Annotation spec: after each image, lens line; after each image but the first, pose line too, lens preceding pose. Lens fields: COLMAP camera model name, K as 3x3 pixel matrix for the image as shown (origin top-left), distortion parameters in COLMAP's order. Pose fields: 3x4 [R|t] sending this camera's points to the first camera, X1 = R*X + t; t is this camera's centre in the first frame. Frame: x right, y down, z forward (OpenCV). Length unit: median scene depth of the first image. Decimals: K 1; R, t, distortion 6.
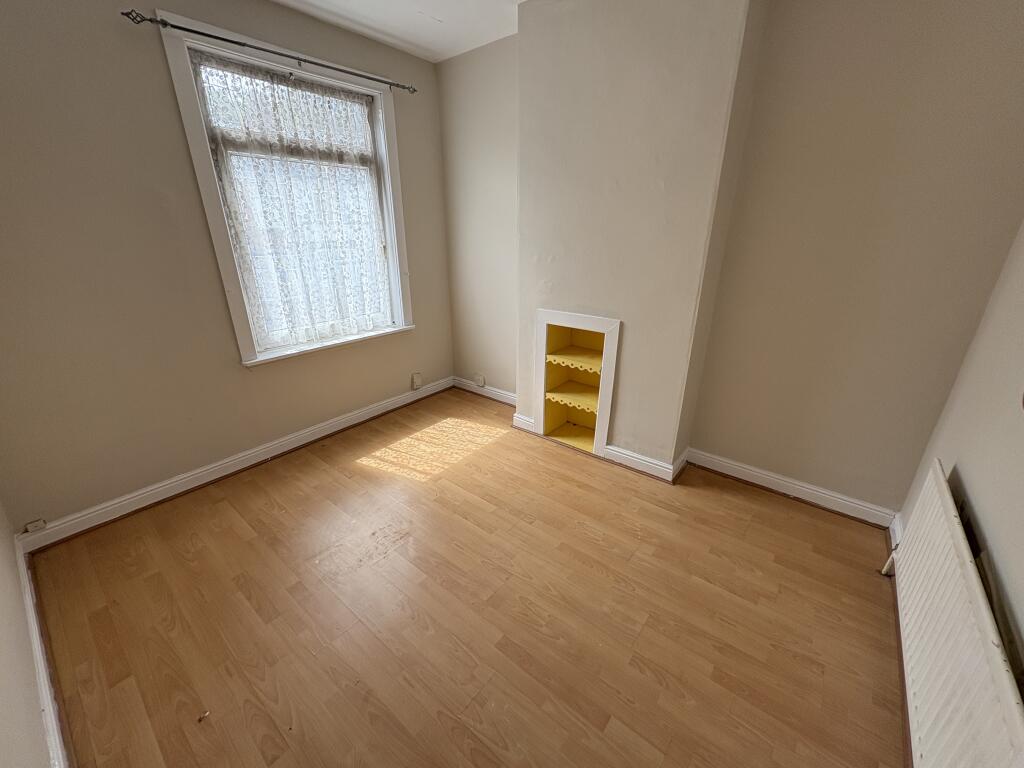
lens RADIAL K [[410.5, 0, 511.9], [0, 410.5, 384.6], [0, 0, 1]] dist [0.000210, 0.000058]
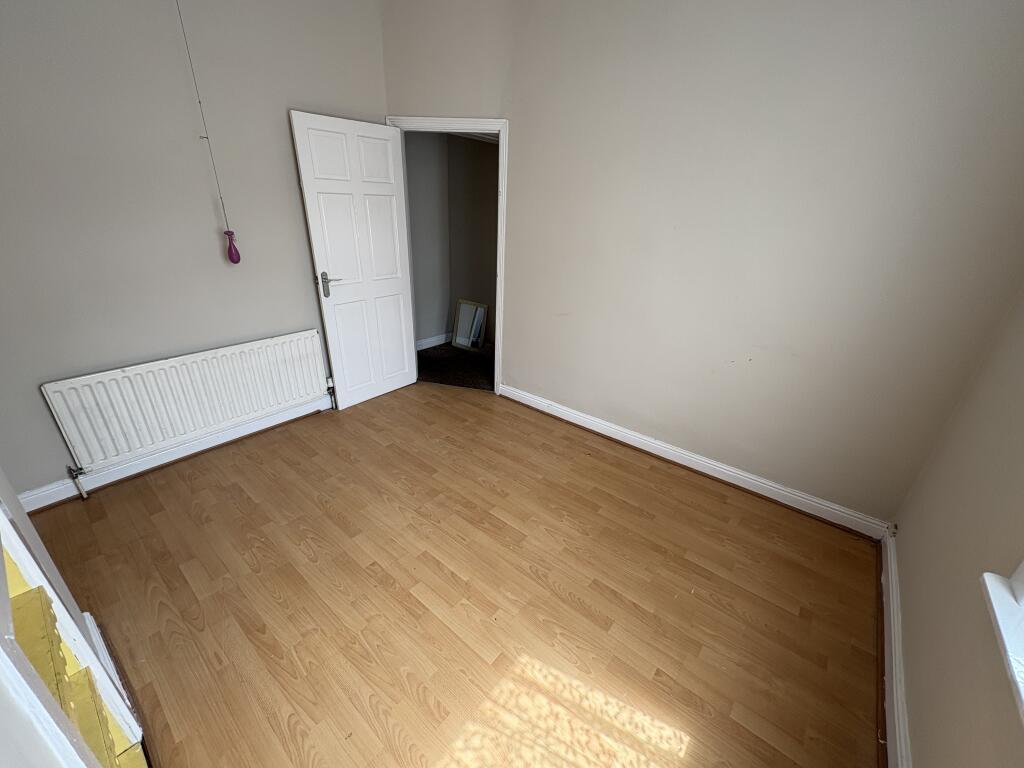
lens RADIAL K [[410.5, 0, 512.8], [0, 410.5, 386.0], [0, 0, 1]] dist [0.000210, 0.000058]
pose [[-0.999262, -0.036824, -0.010926, -0.241935], [-0.033863, 0.710296, 0.703088, -0.581932], [-0.018129, 0.702939, -0.711019, 1.537721]]
